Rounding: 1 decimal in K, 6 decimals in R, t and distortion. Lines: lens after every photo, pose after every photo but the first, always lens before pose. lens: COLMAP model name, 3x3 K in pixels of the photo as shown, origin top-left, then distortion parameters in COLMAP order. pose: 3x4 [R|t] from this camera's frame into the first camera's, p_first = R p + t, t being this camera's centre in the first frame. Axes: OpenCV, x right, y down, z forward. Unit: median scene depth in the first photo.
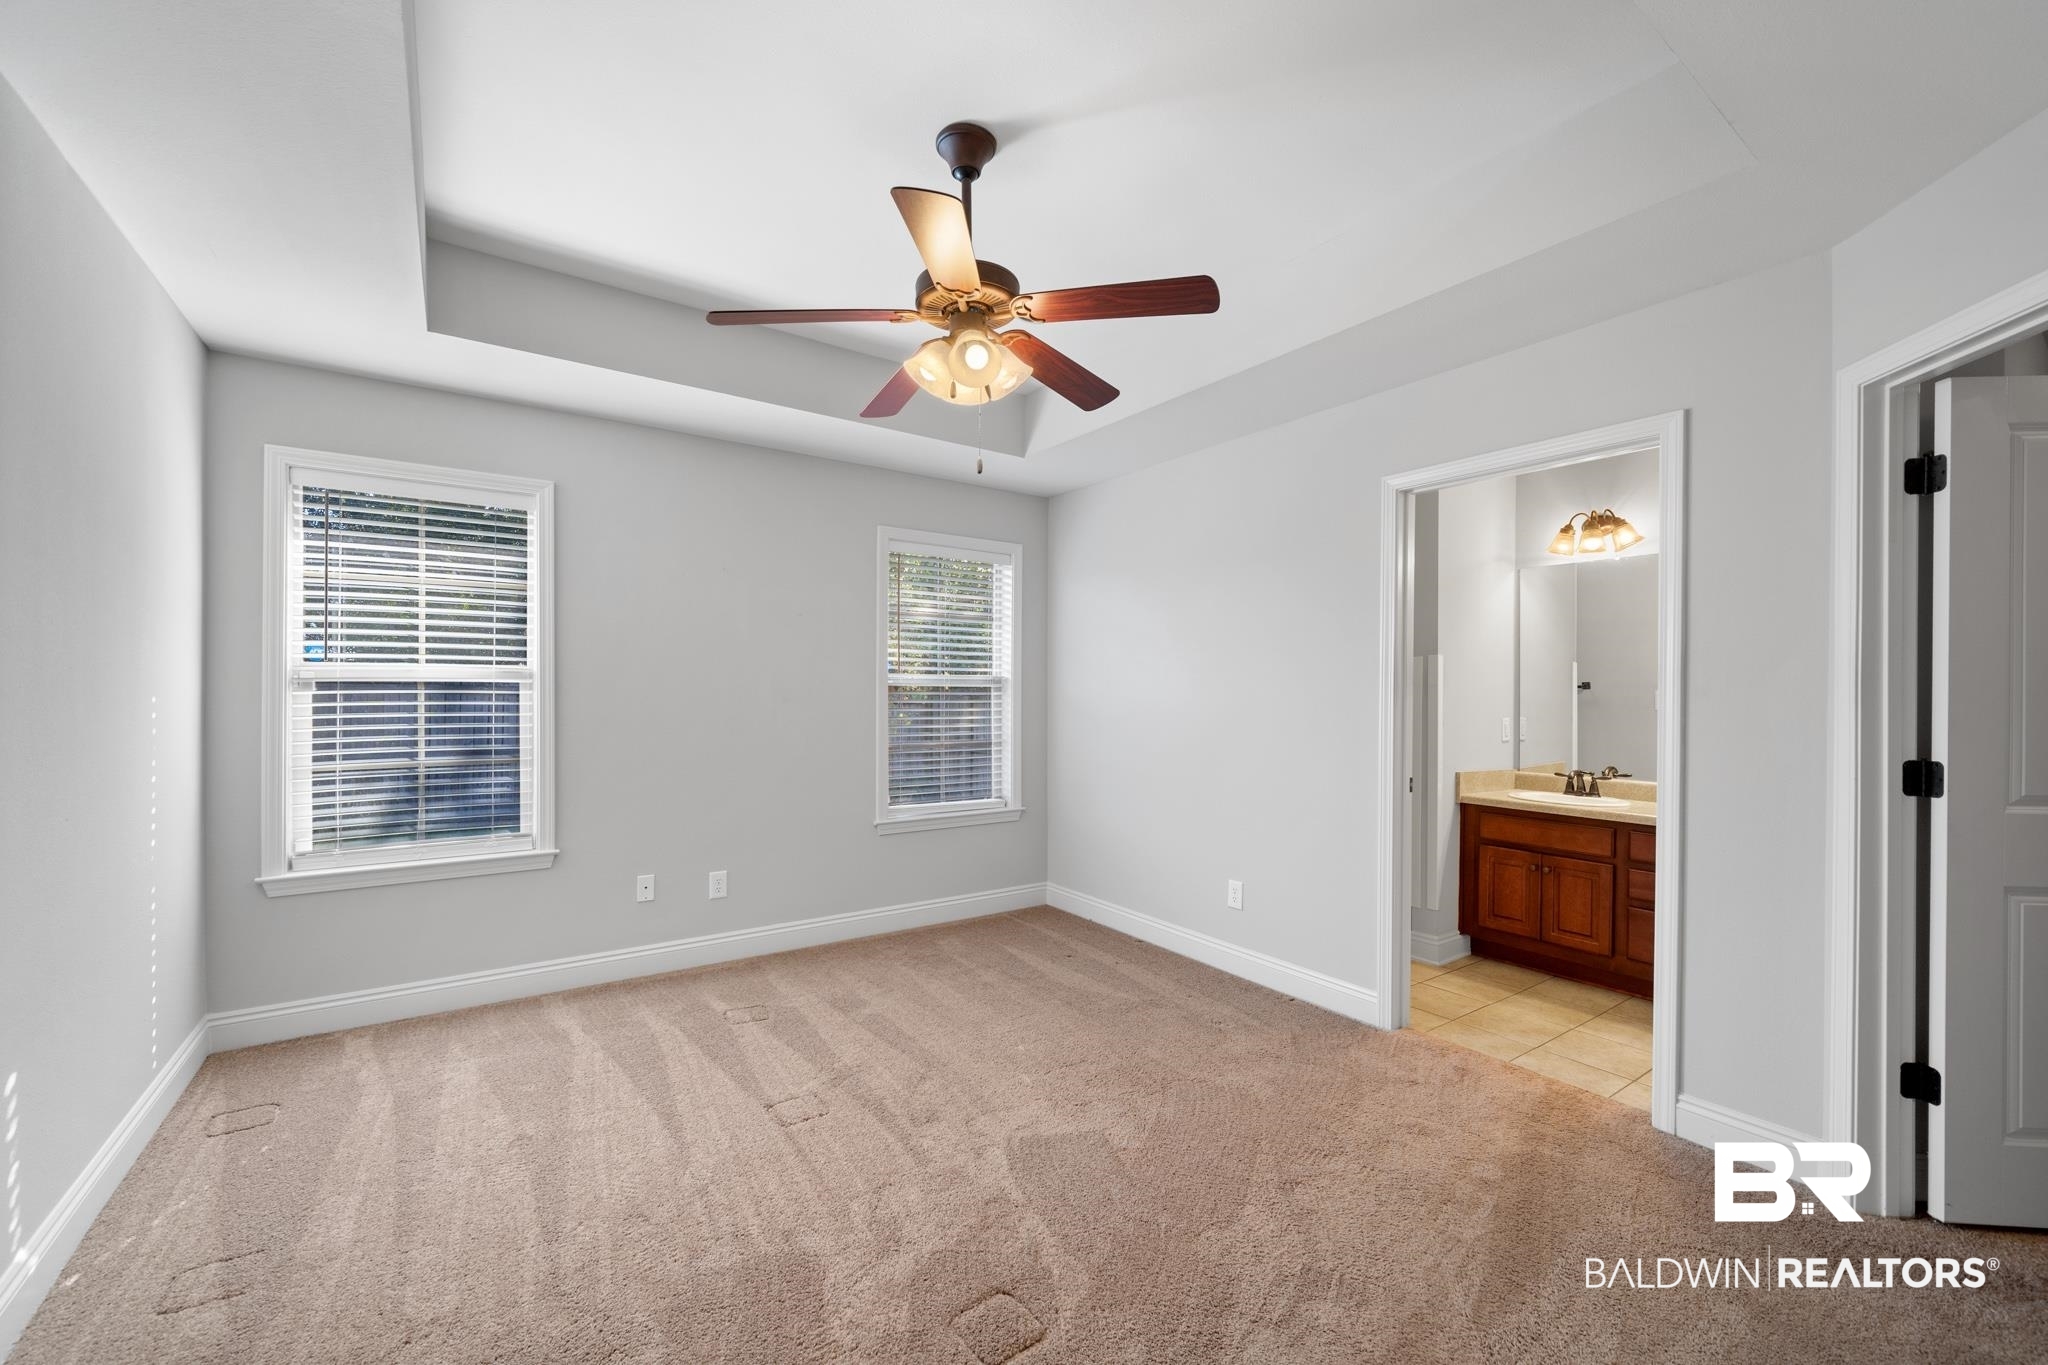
lens RADIAL K [[812.6, 0, 1014.4], [0, 812.6, 678.1], [0, 0, 1]] dist [-0.000107, -0.000016]
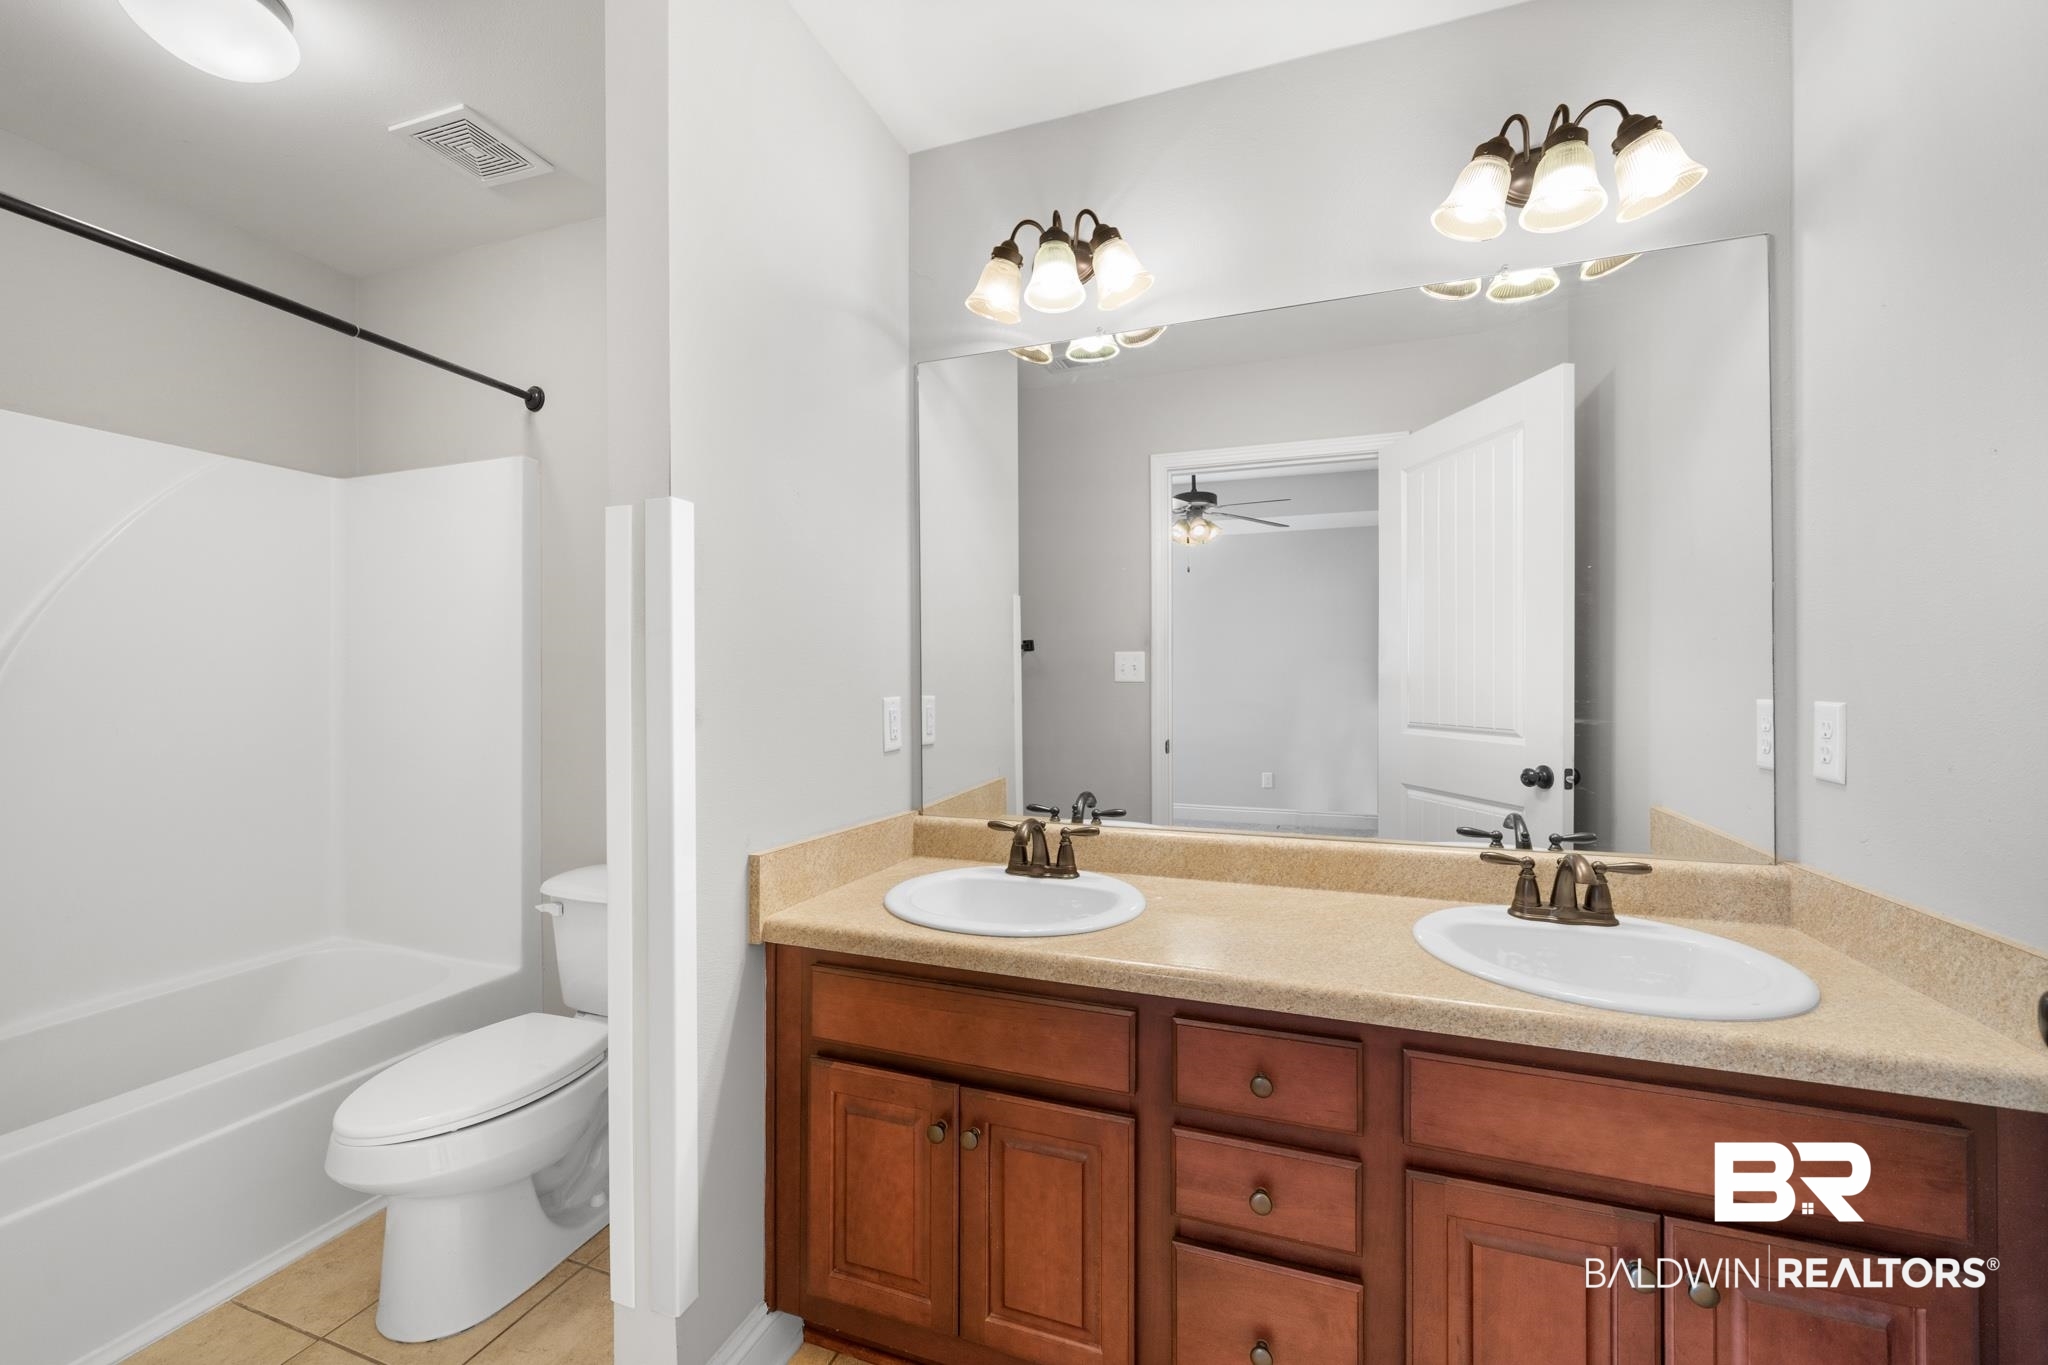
lens RADIAL K [[812.6, 0, 1014.4], [0, 812.6, 678.1], [0, 0, 1]] dist [-0.000107, -0.000016]
pose [[0.813771, -0.009222, 0.581112, 0.440021], [0.009221, 0.999953, 0.002956, 0.040989], [-0.581112, 0.002953, 0.813818, 0.660921]]
